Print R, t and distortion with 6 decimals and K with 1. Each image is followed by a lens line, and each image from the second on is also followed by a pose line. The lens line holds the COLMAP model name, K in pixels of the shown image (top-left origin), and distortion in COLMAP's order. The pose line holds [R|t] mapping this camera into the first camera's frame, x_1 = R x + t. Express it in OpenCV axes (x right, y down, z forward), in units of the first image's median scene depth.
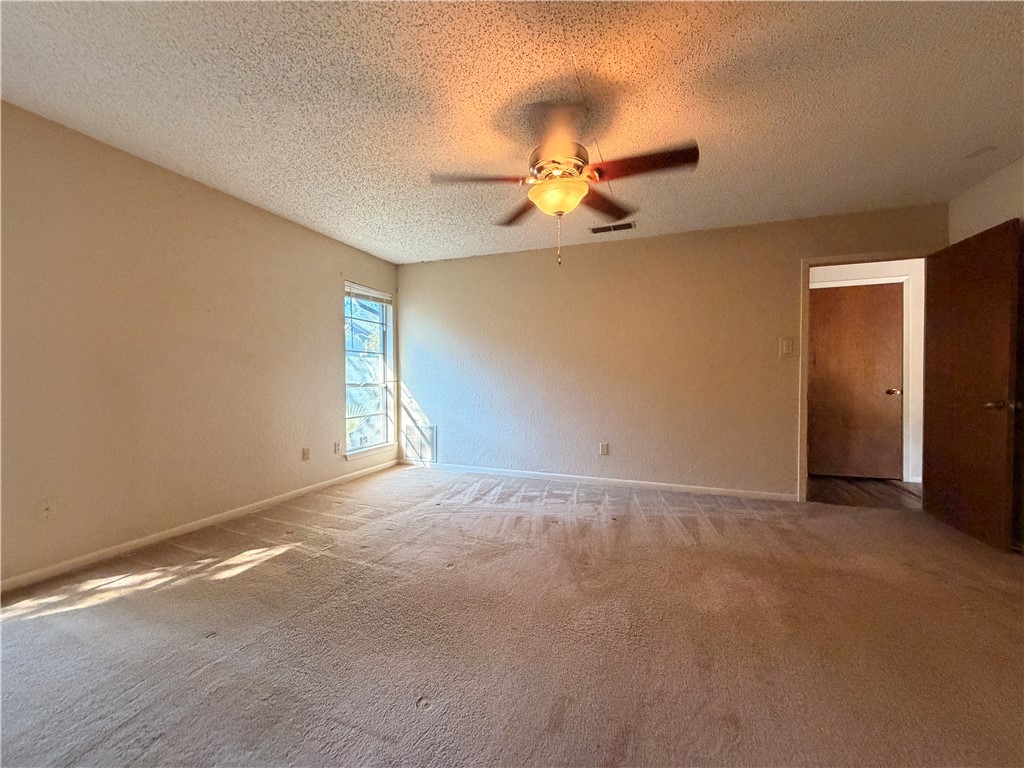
lens RADIAL K [[410.3, 0, 509.1], [0, 410.3, 383.1], [0, 0, 1]] dist [0.000270, 0.000346]
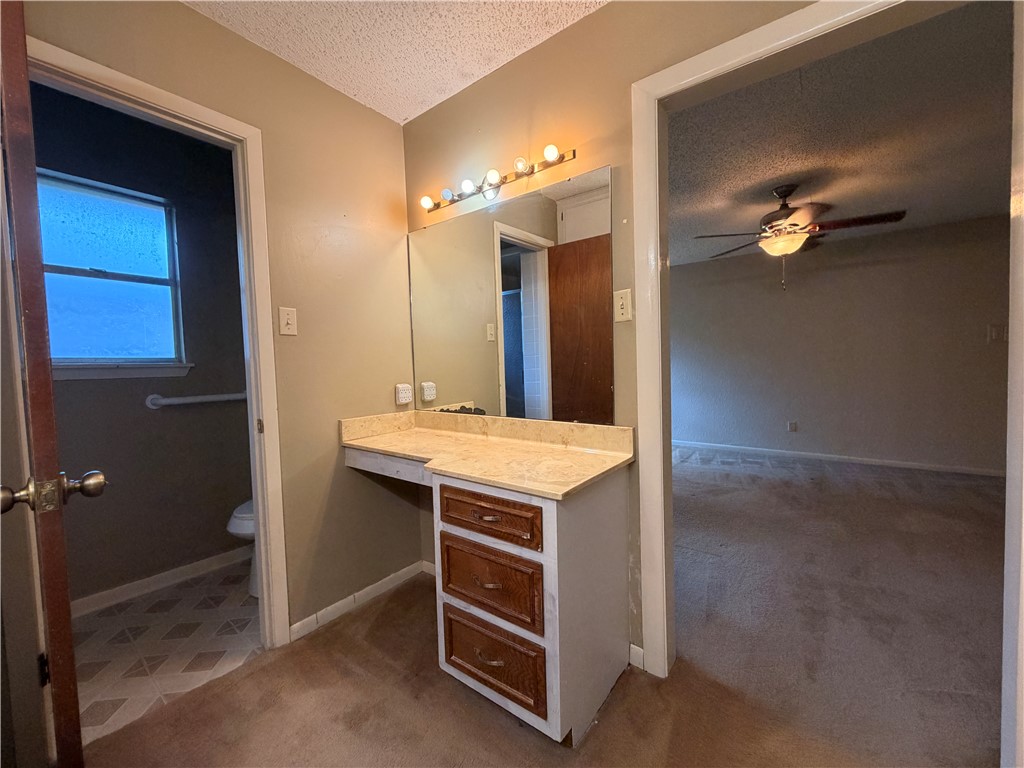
lens RADIAL K [[410.3, 0, 509.1], [0, 410.3, 383.1], [0, 0, 1]] dist [0.000270, 0.000346]
pose [[0.956572, -0.007130, -0.291410, -0.225404], [0.016739, 0.999395, 0.030494, -0.013687], [0.291016, -0.034047, 0.956112, -0.395047]]
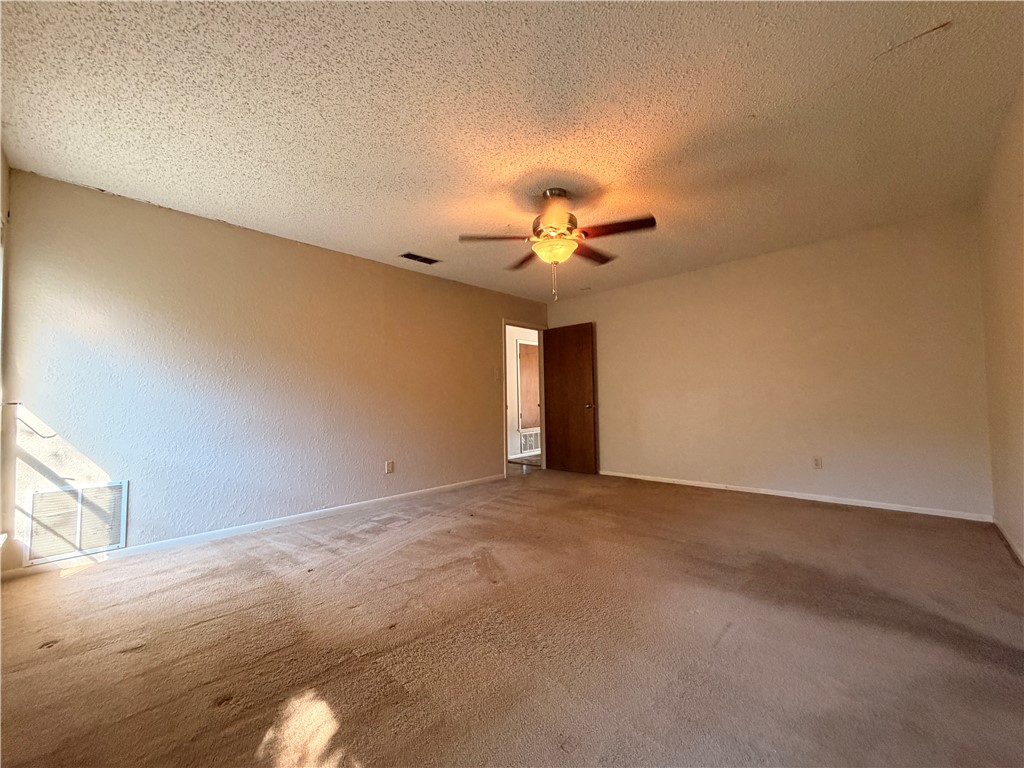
lens RADIAL K [[410.3, 0, 509.1], [0, 410.3, 383.1], [0, 0, 1]] dist [0.000270, 0.000346]
pose [[0.394737, 0.033988, 0.918165, -0.666285], [0.034701, 0.998051, -0.051864, 0.020222], [-0.918139, 0.052334, 0.392788, 0.373096]]
